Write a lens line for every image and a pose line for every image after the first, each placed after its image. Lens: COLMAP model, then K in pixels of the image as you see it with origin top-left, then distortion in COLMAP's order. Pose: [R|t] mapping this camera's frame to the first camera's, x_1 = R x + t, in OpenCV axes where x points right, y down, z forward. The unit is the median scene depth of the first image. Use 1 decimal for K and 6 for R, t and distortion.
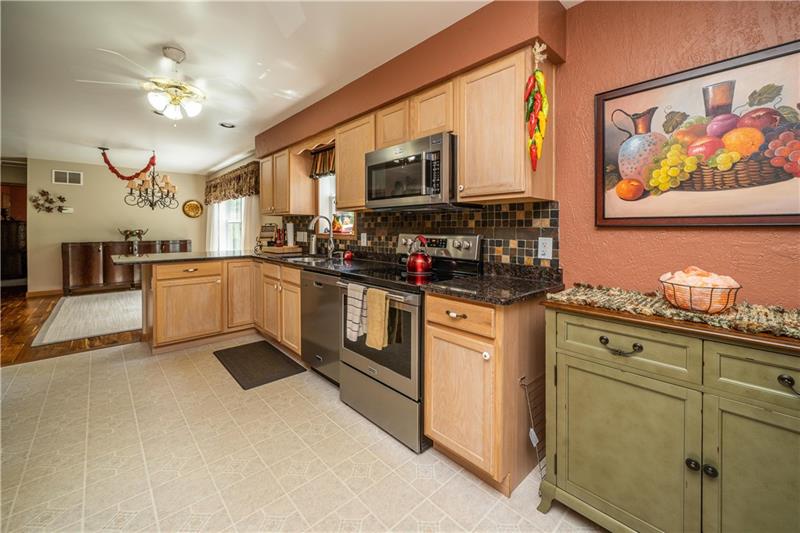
lens RADIAL K [[327.8, 0, 399.1], [0, 327.8, 235.5], [0, 0, 1]] dist [-0.001968, -0.000427]
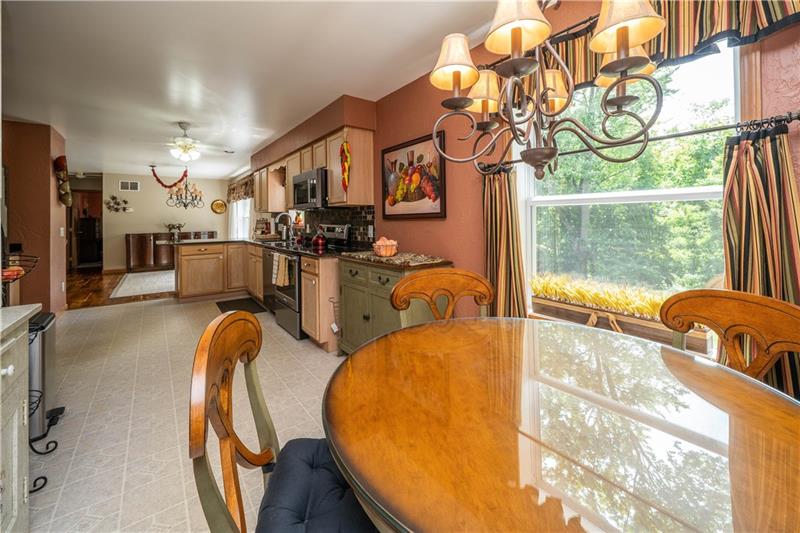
lens RADIAL K [[339.2, 0, 393.1], [0, 339.2, 223.2], [0, 0, 1]] dist [0.008346, 0.000302]
pose [[0.991556, -0.011672, -0.129150, 0.455793], [0.010242, 0.999879, -0.011729, 0.009183], [0.129271, 0.010307, 0.991556, -0.467962]]
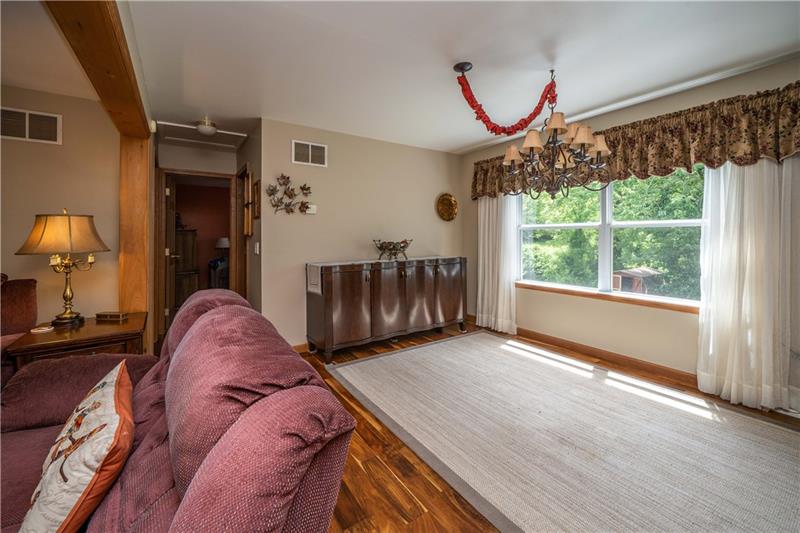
lens RADIAL K [[339.2, 0, 404.6], [0, 339.2, 250.6], [0, 0, 1]] dist [0.008346, 0.000302]
pose [[0.988062, -0.005248, -0.153969, -1.376912], [0.009035, 0.999673, 0.023908, -0.029099], [0.153793, -0.025014, 0.987786, 0.764310]]
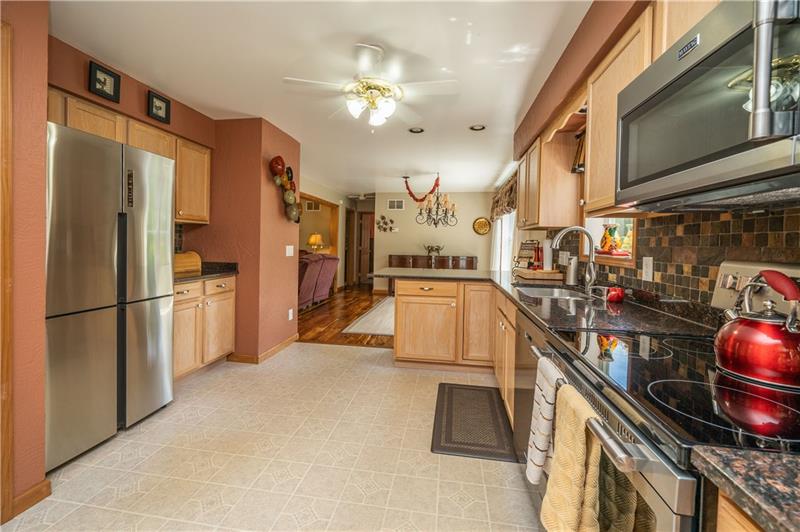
lens RADIAL K [[339.2, 0, 389.5], [0, 339.2, 250.7], [0, 0, 1]] dist [0.008346, 0.000302]
pose [[0.607985, 0.025673, -0.793533, 0.073089], [-0.033413, 0.999419, 0.006733, -0.006712], [0.793245, 0.022421, 0.608490, 0.308642]]
